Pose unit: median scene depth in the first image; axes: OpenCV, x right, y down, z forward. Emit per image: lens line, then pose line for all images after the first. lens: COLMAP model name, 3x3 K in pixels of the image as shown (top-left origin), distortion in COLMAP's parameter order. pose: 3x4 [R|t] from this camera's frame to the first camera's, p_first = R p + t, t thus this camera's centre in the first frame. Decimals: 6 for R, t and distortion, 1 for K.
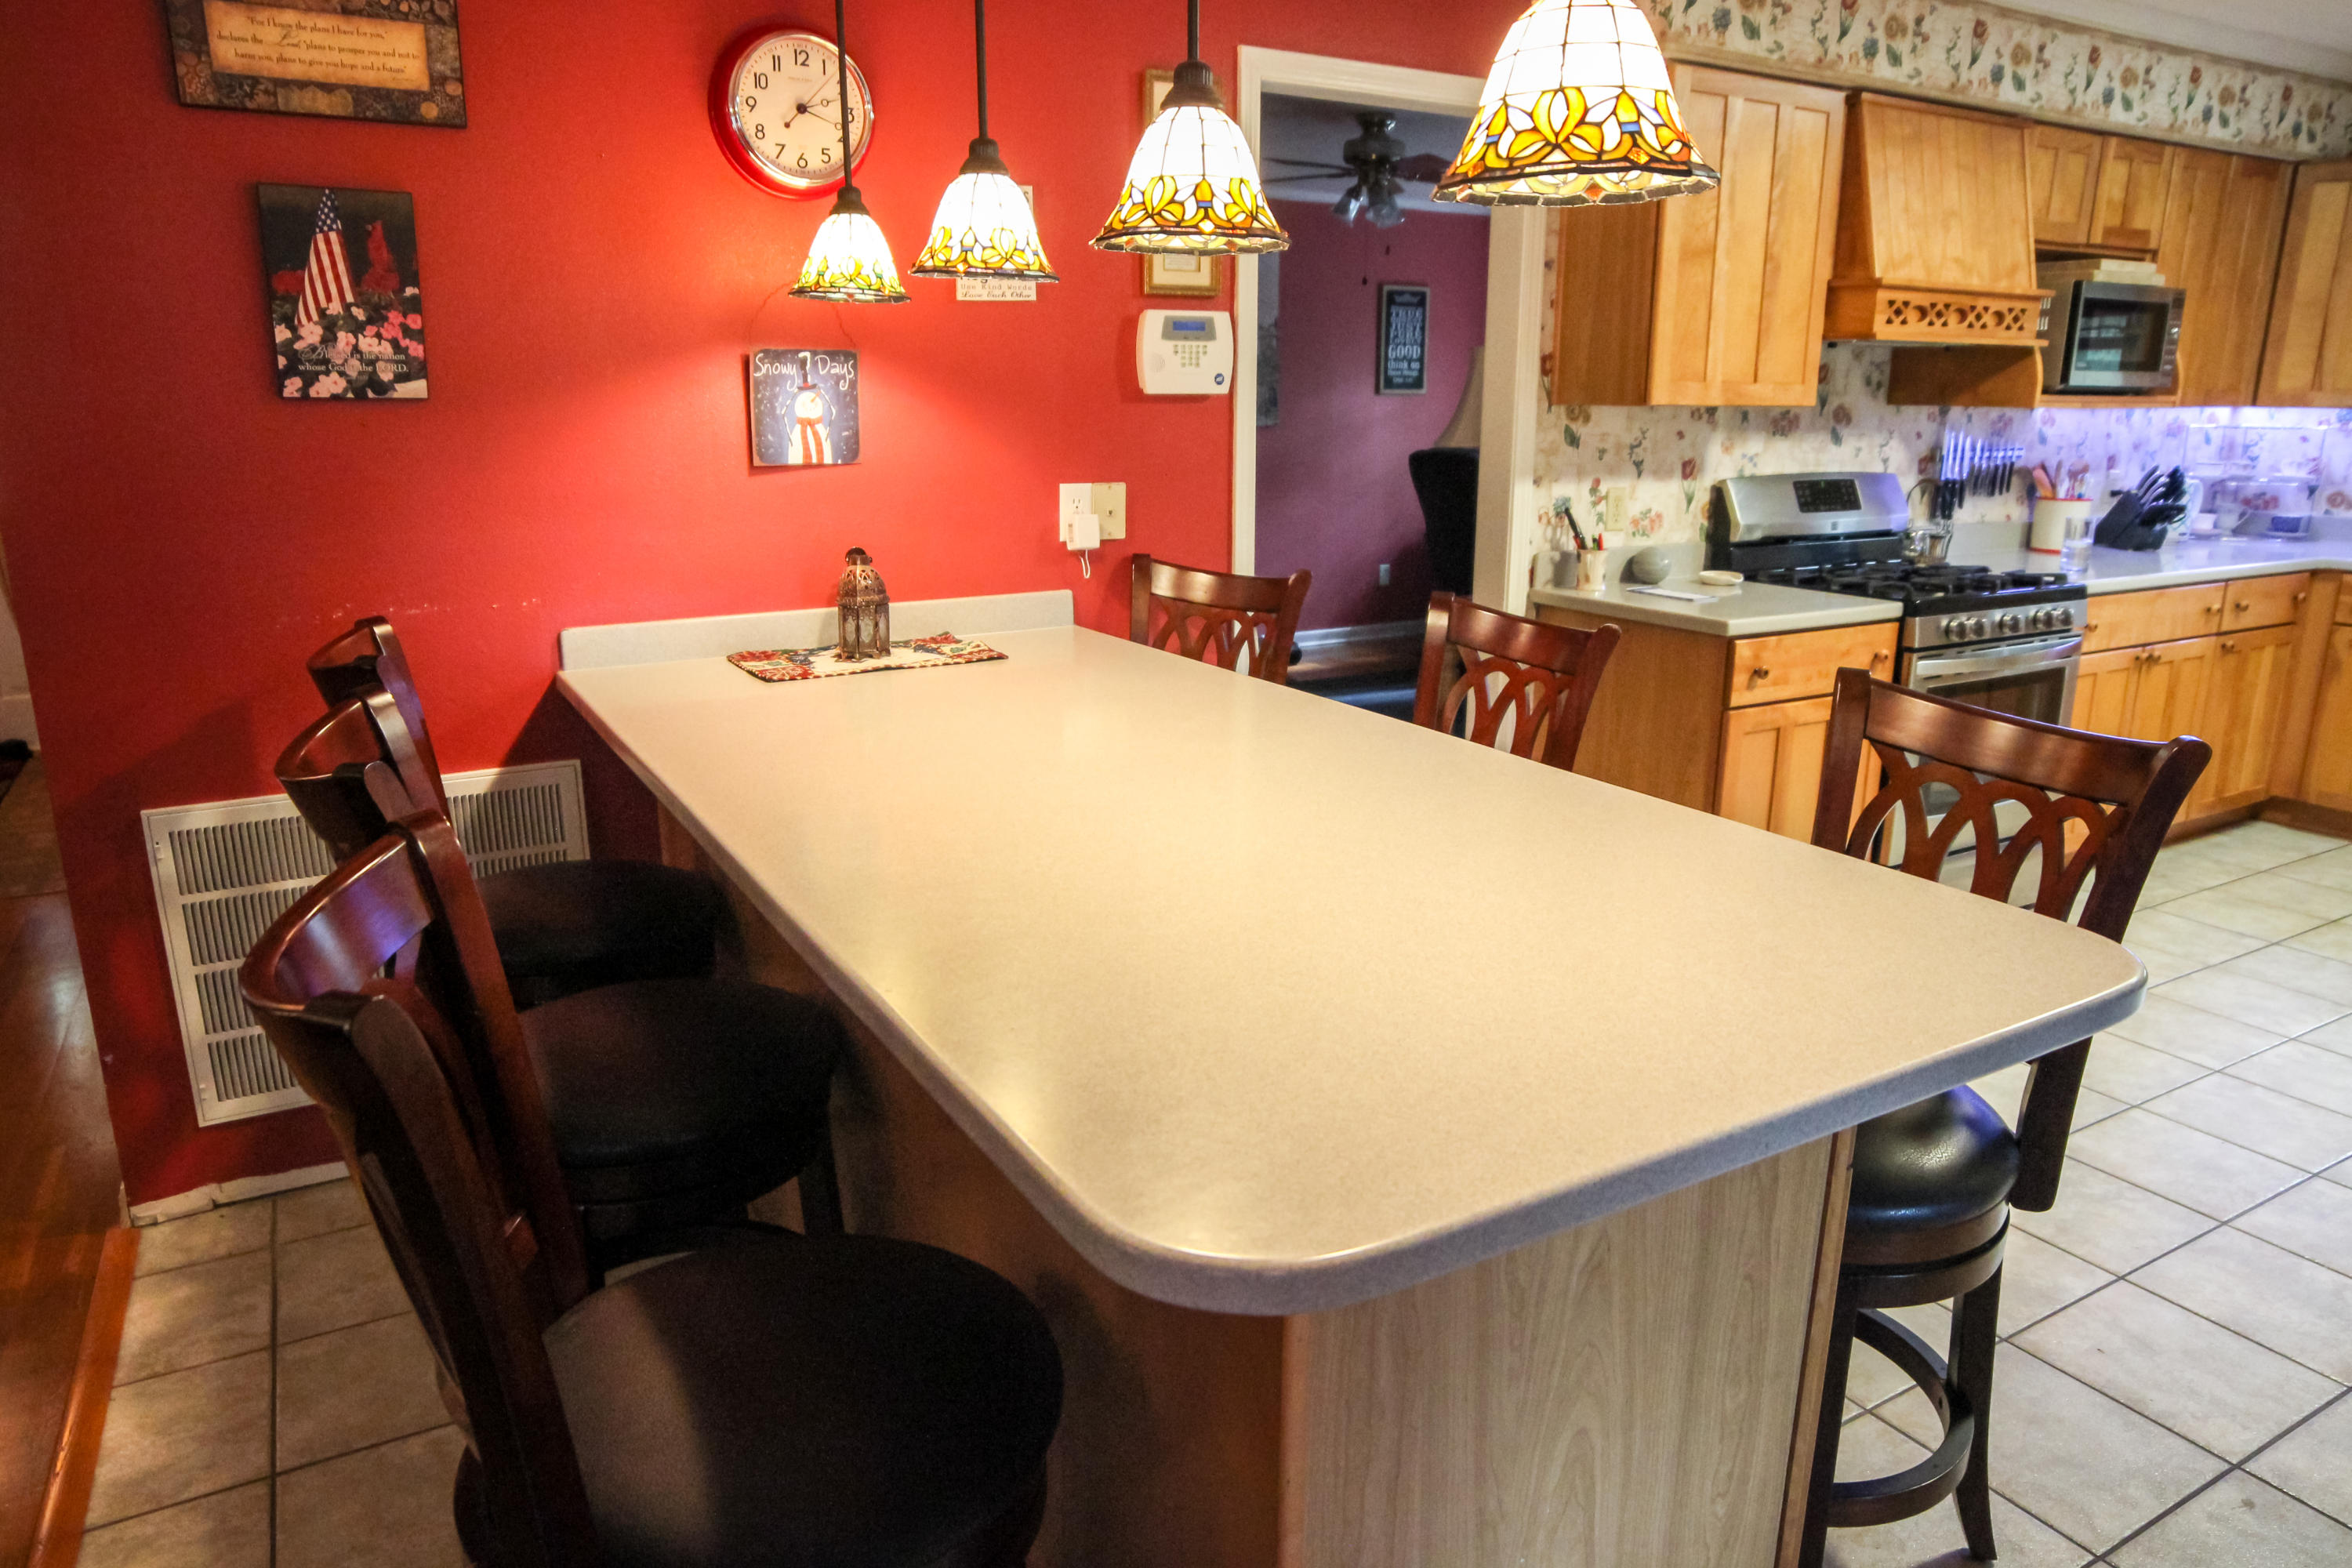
lens RADIAL K [[1524.7, 0, 1176.0], [0, 1524.7, 784.0], [0, 0, 1]] dist [-0.073523, 0.053454]
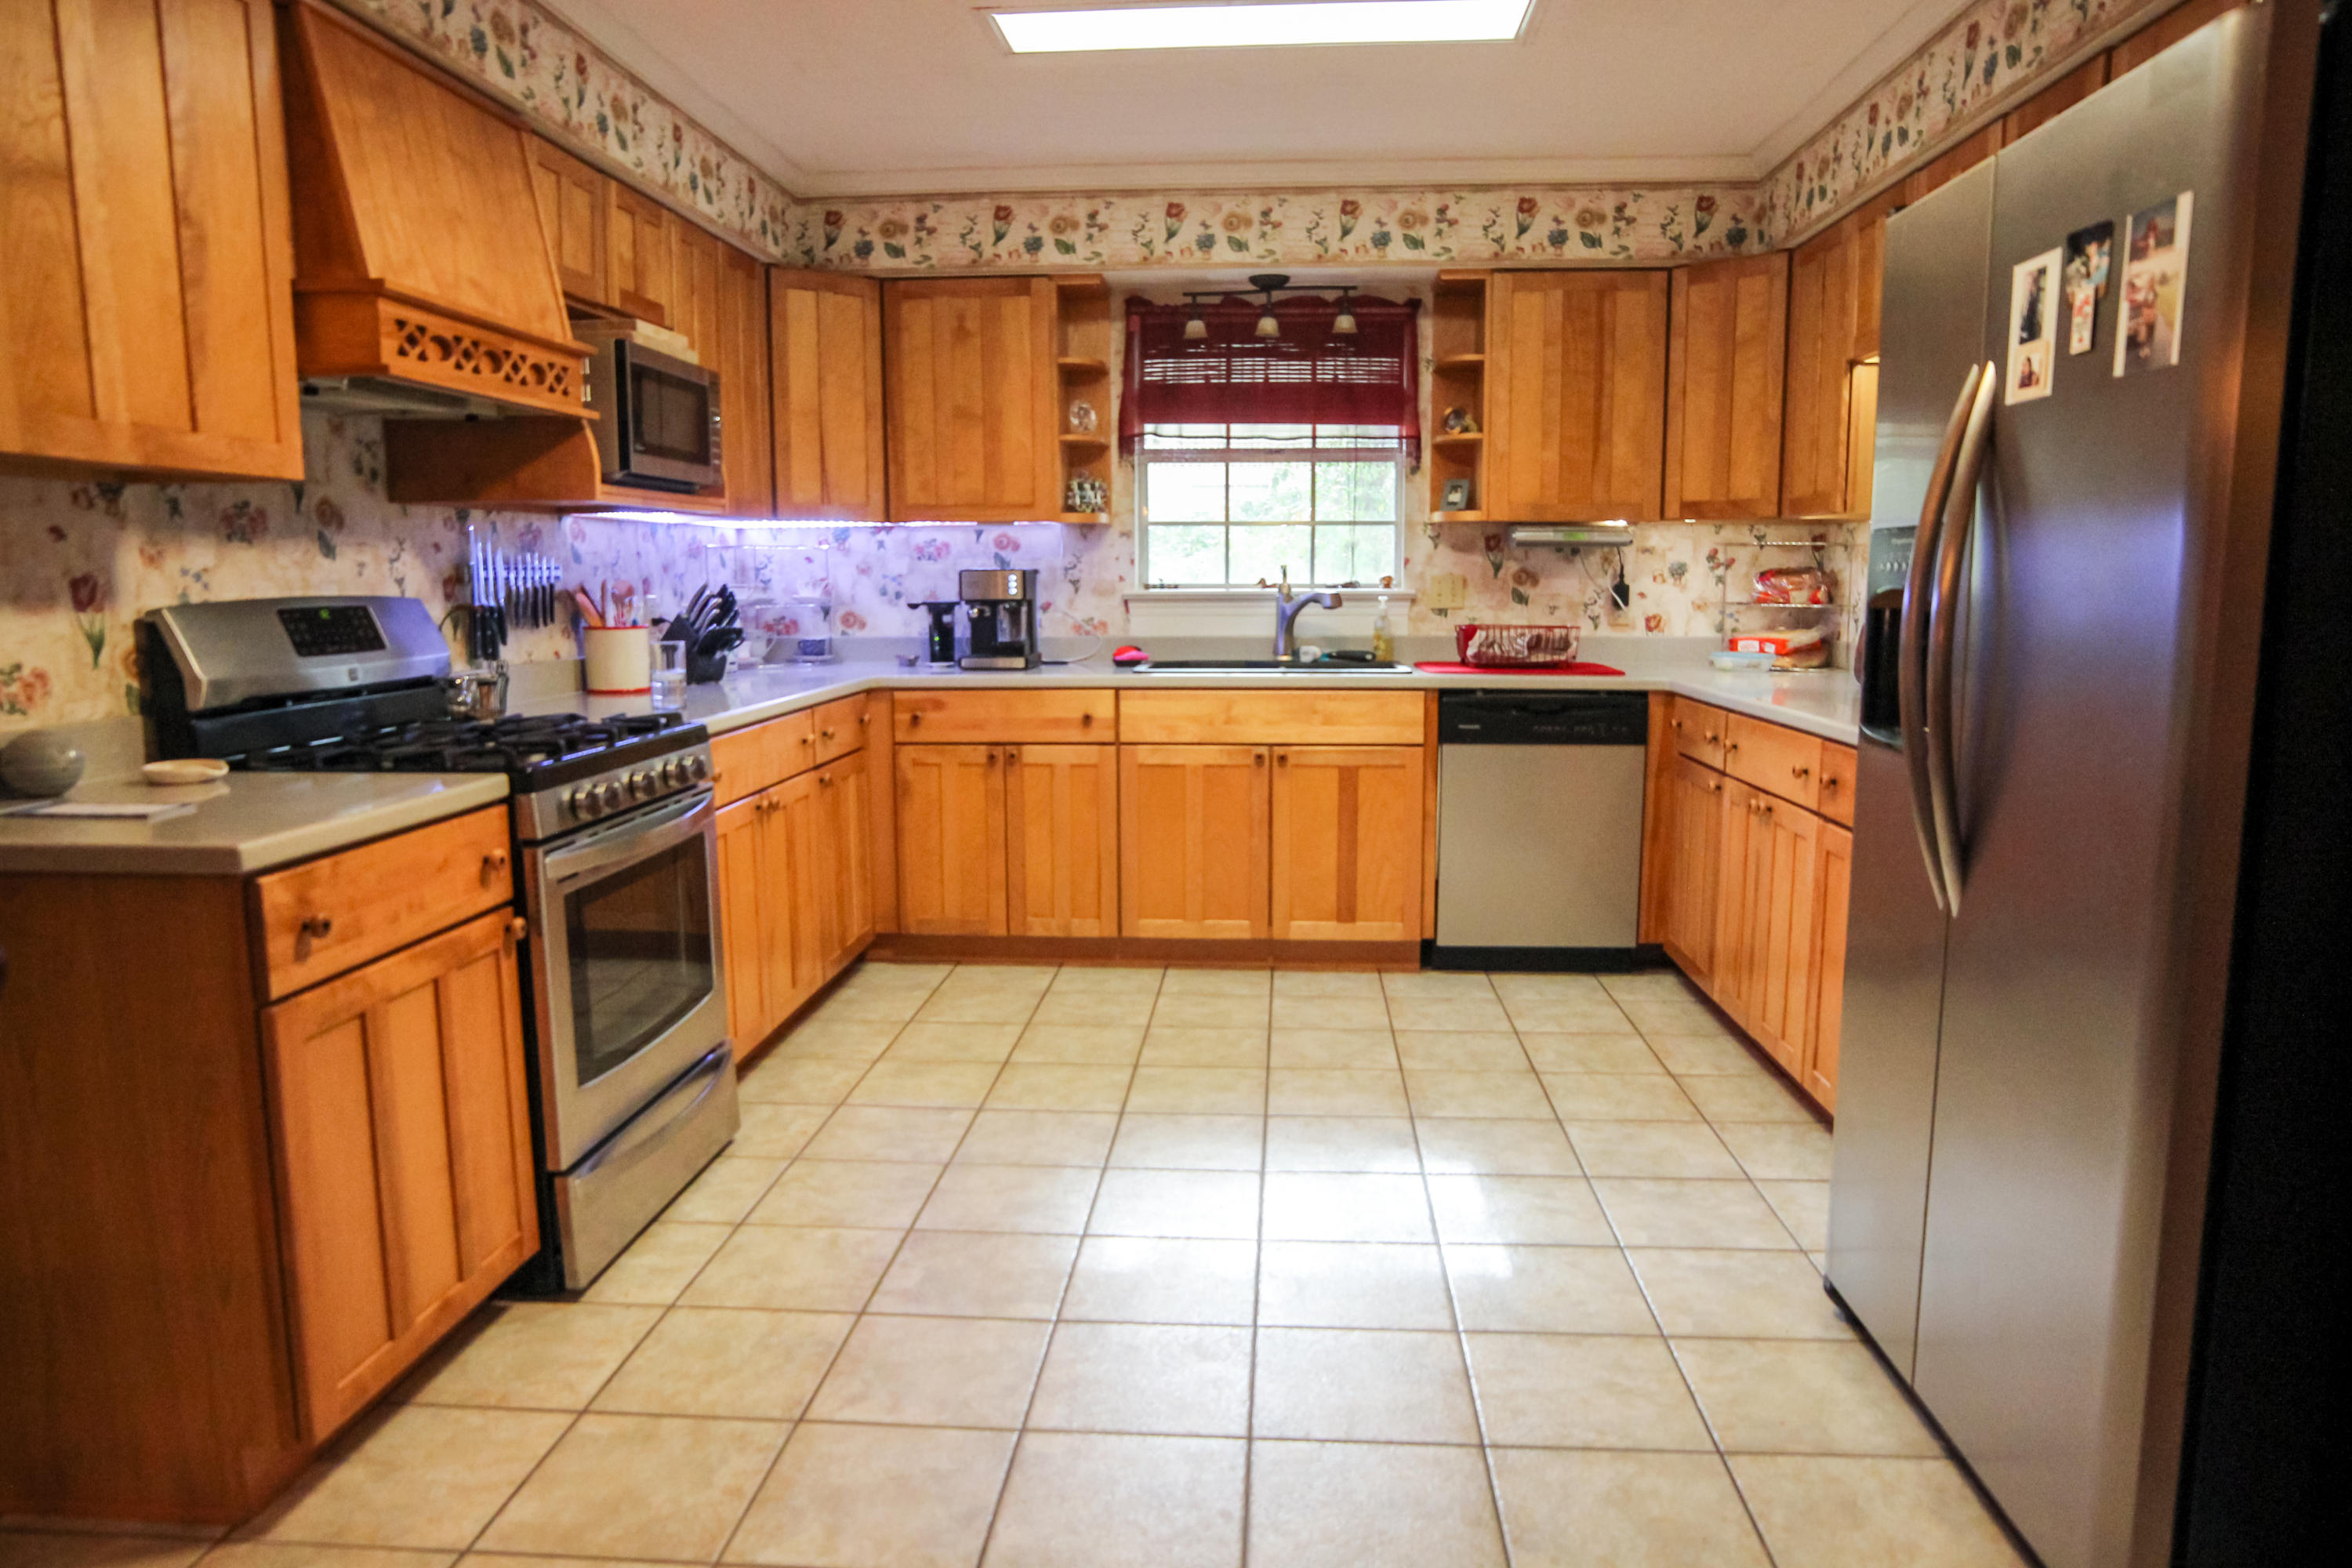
lens RADIAL K [[1524.7, 0, 1176.0], [0, 1524.7, 784.0], [0, 0, 1]] dist [-0.073523, 0.053454]
pose [[0.566526, -0.118159, 0.815528, 0.103265], [0.211615, 0.977338, -0.005401, -0.045882], [-0.796409, 0.175638, 0.578692, 0.349844]]
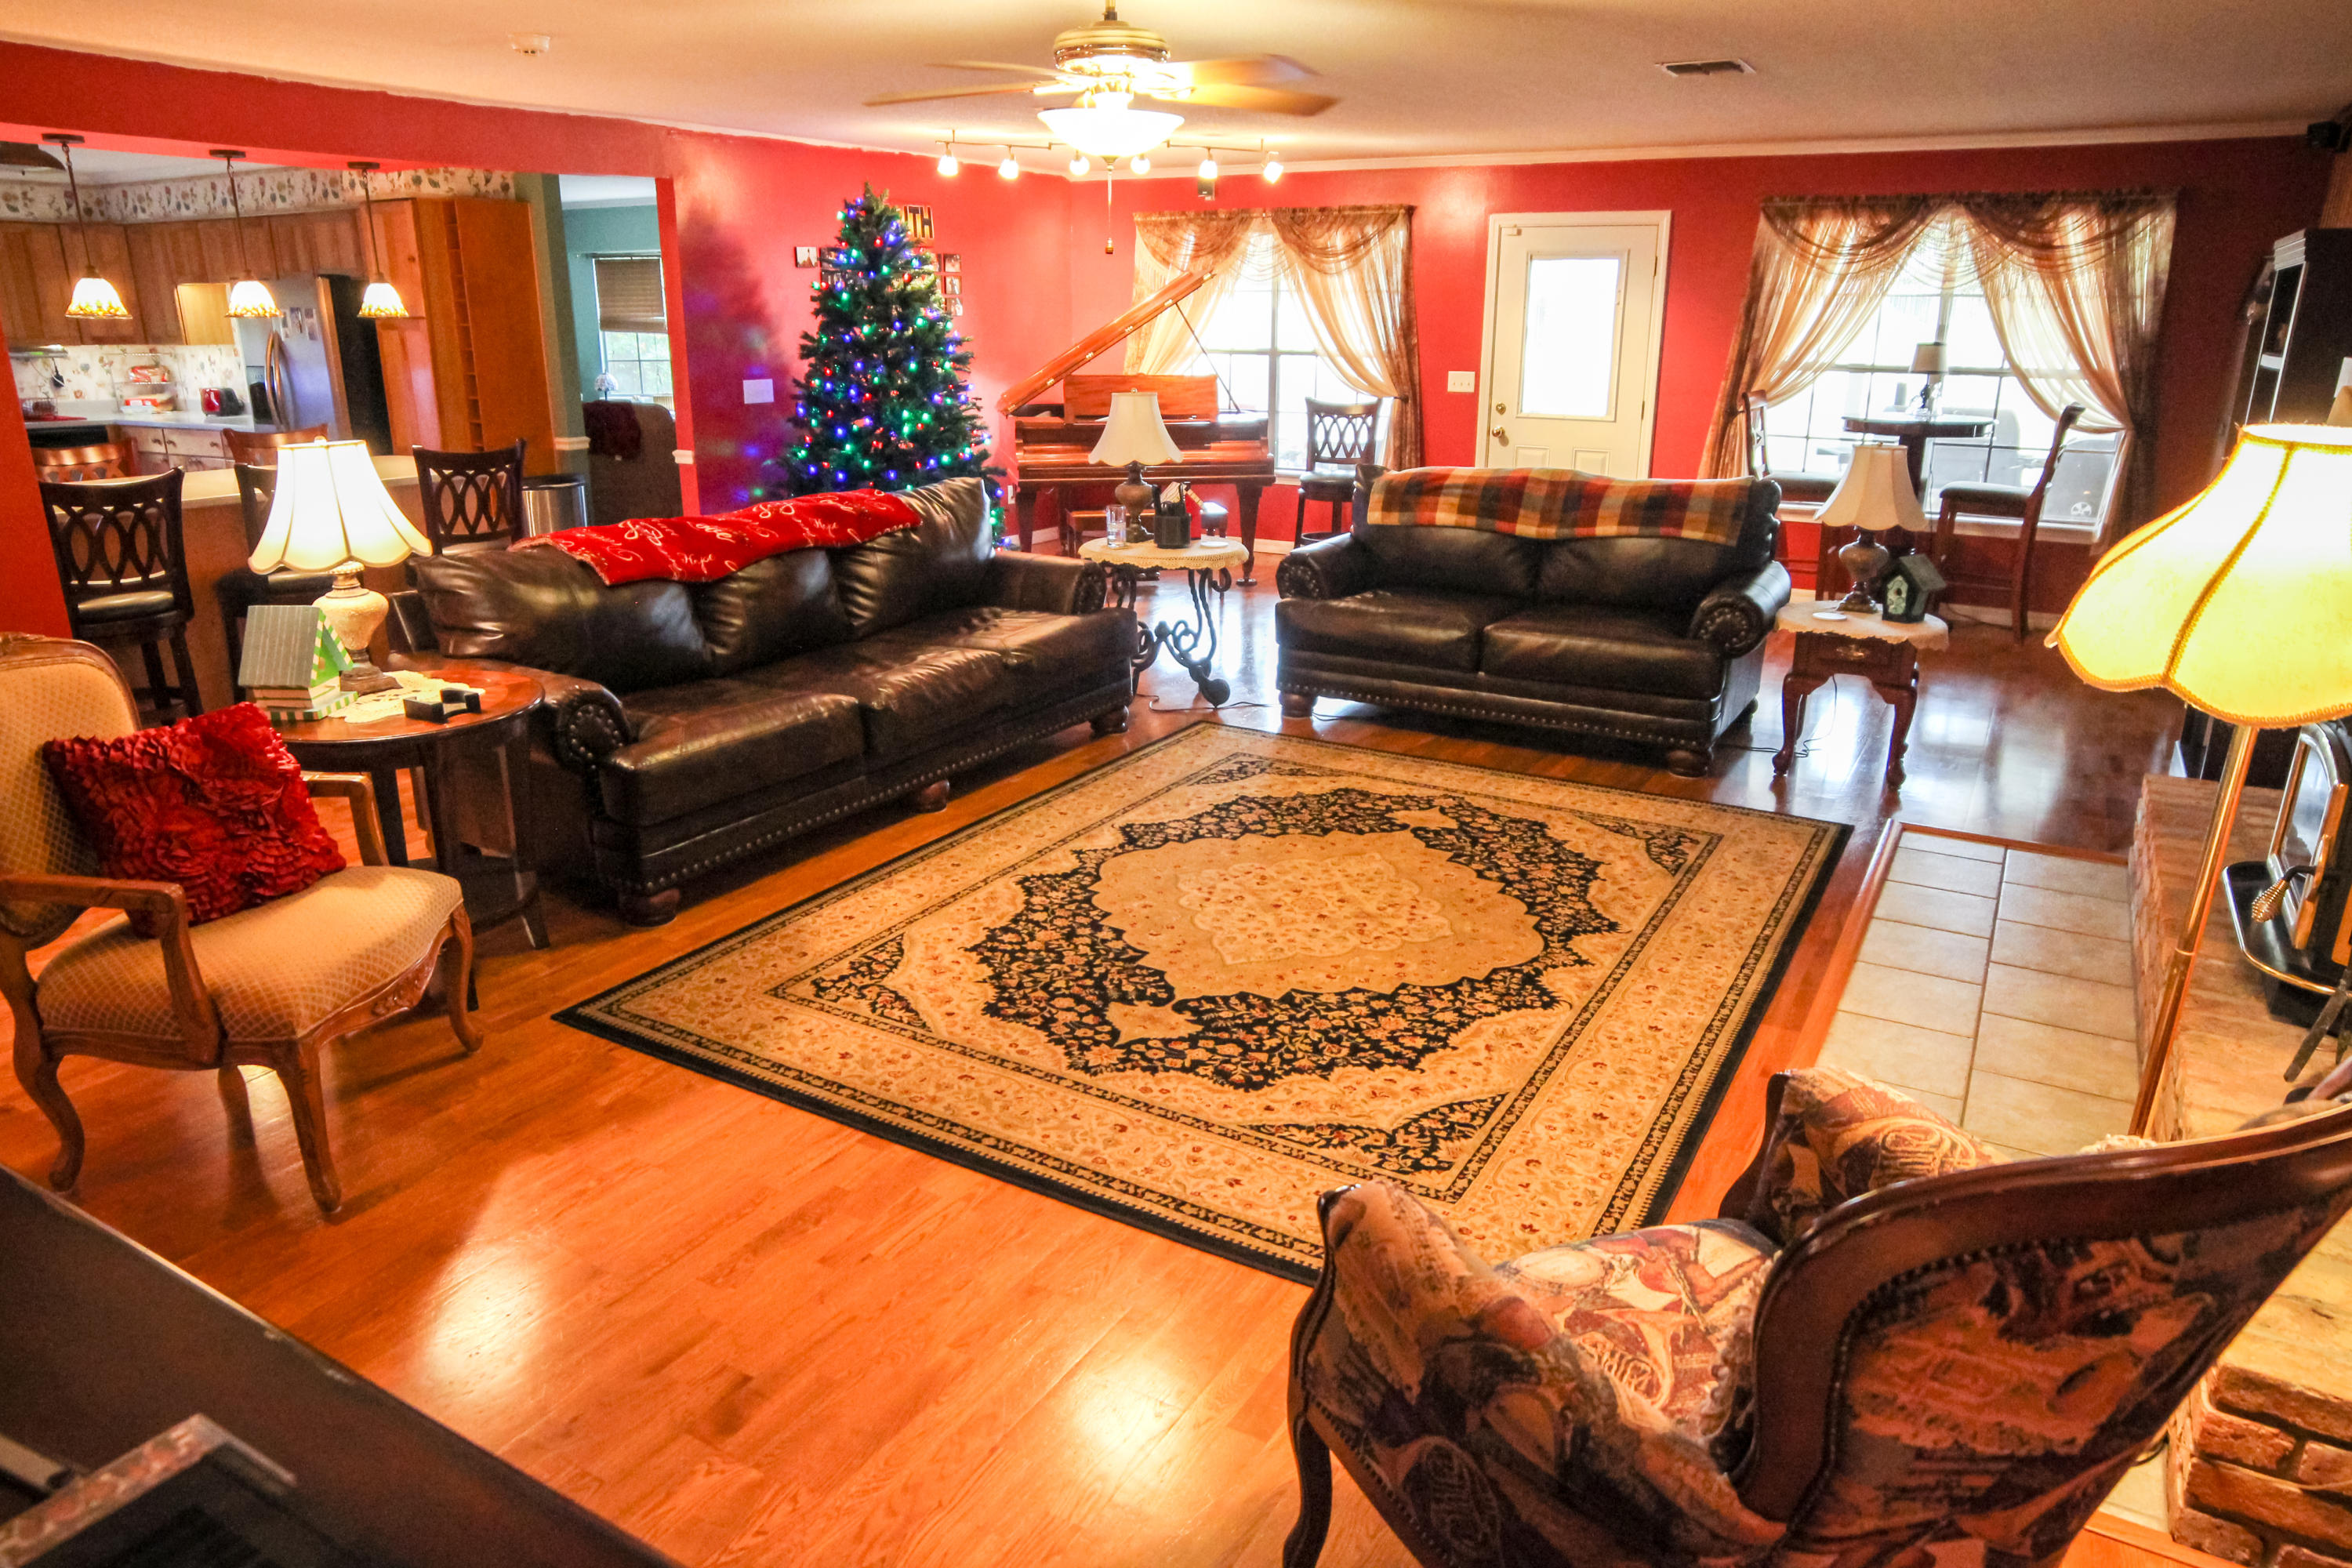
lens RADIAL K [[1524.7, 0, 1176.0], [0, 1524.7, 784.0], [0, 0, 1]] dist [-0.073523, 0.053454]
pose [[-0.490894, -0.267841, 0.829026, -1.774609], [0.215353, 0.884737, 0.413357, -0.152802], [-0.844184, 0.381448, -0.376632, 0.364190]]
